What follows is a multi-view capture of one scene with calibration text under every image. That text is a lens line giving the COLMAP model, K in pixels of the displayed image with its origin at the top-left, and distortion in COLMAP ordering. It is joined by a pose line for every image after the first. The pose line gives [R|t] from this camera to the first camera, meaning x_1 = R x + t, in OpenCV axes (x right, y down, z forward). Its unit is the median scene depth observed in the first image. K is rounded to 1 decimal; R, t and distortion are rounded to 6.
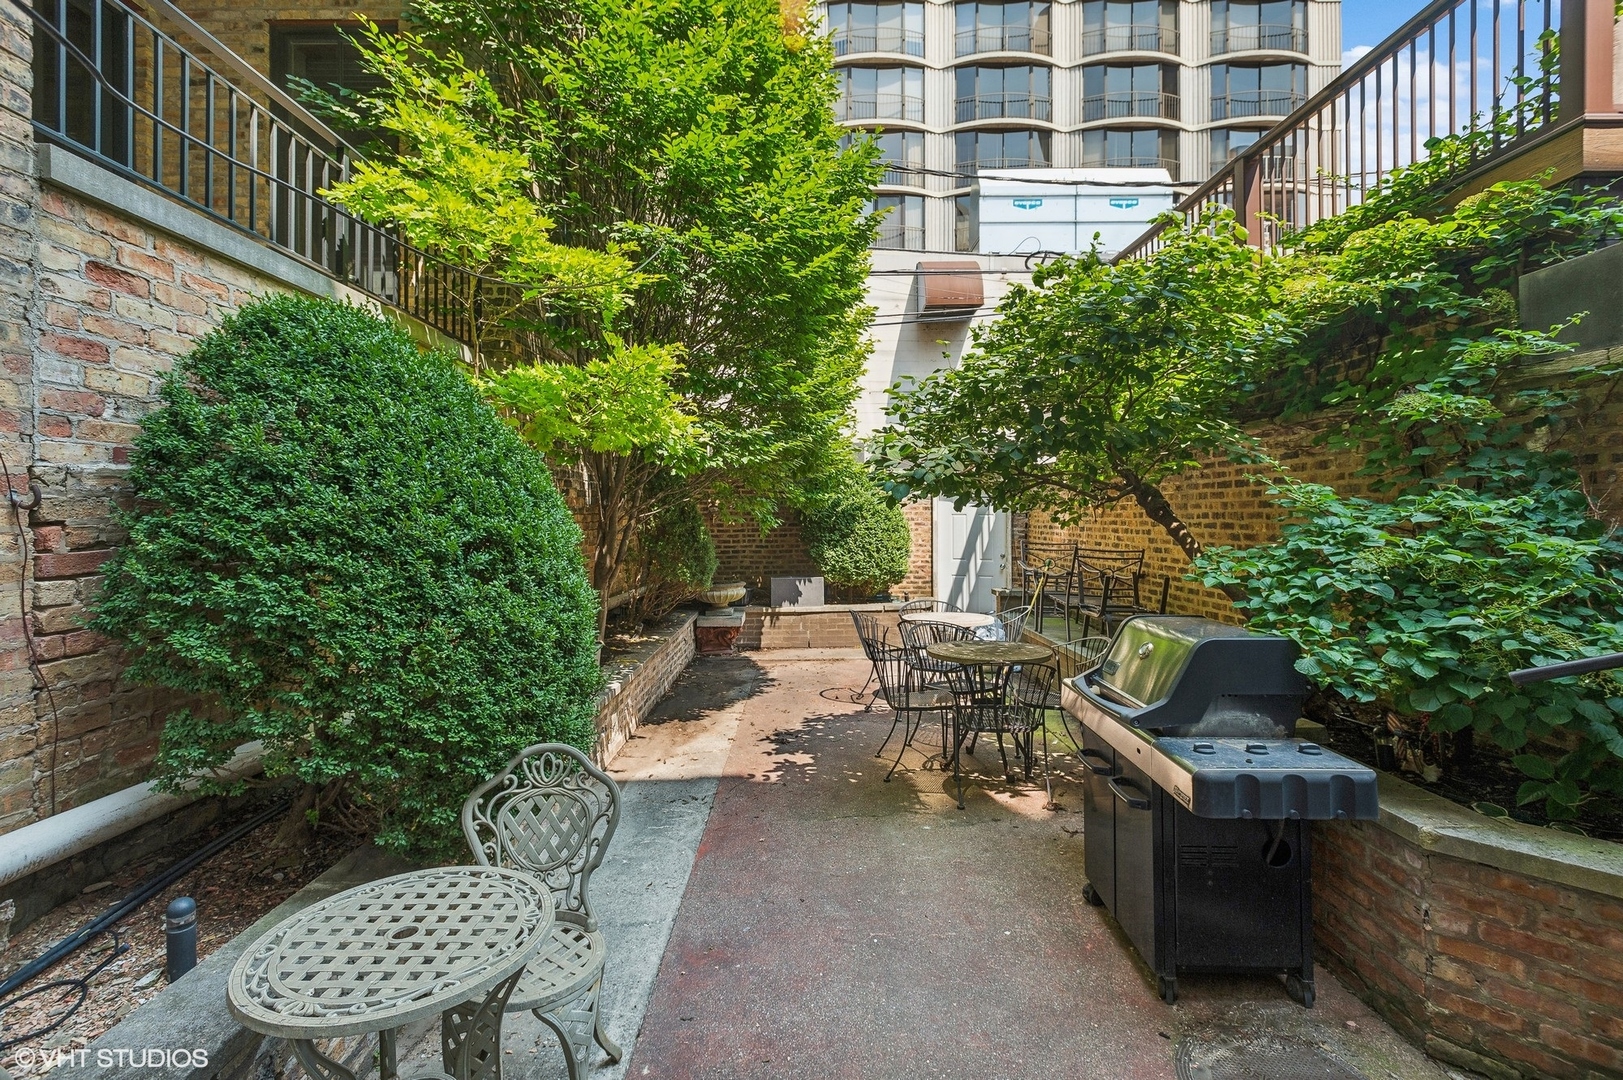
lens RADIAL K [[772.3, 0, 801.8], [0, 772.3, 507.7], [0, 0, 1]] dist [0.011256, -0.004465]
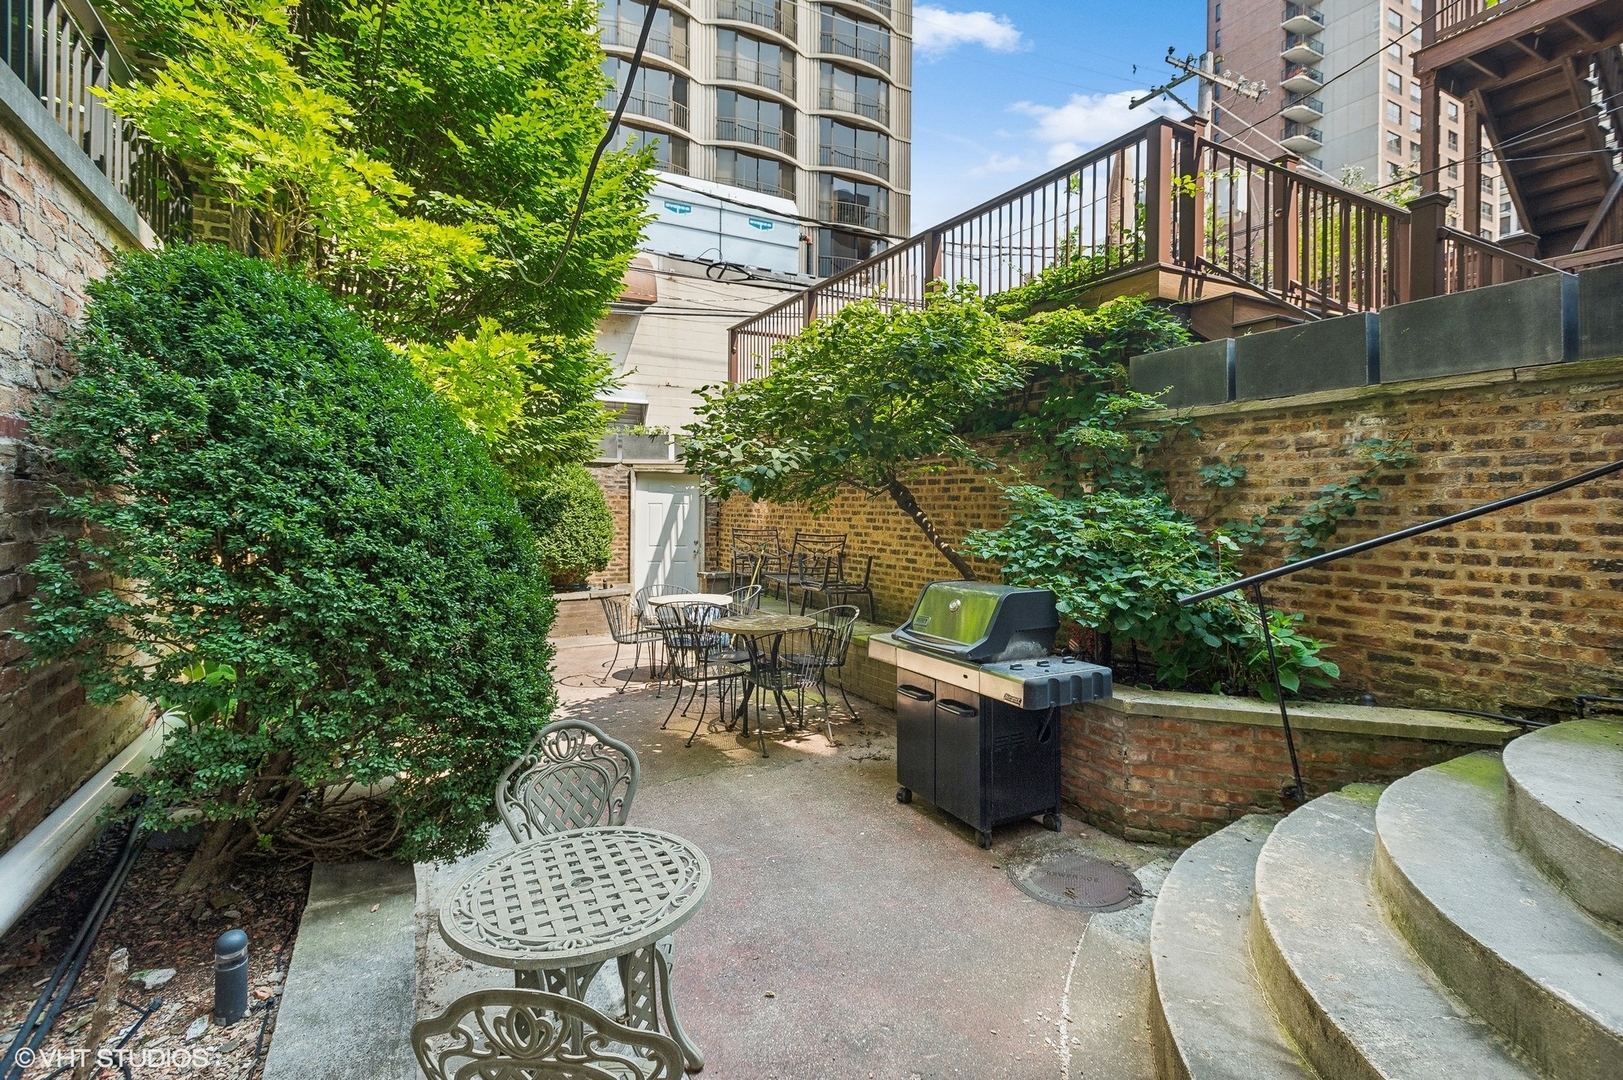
lens RADIAL K [[770.5, 0, 814.3], [0, 770.5, 500.5], [0, 0, 1]] dist [0.002424, 0.000462]
pose [[0.873717, 0.008618, 0.486358, -0.392210], [-0.011381, 0.999932, 0.002727, -0.002394], [-0.486301, -0.007918, 0.873756, -0.061786]]
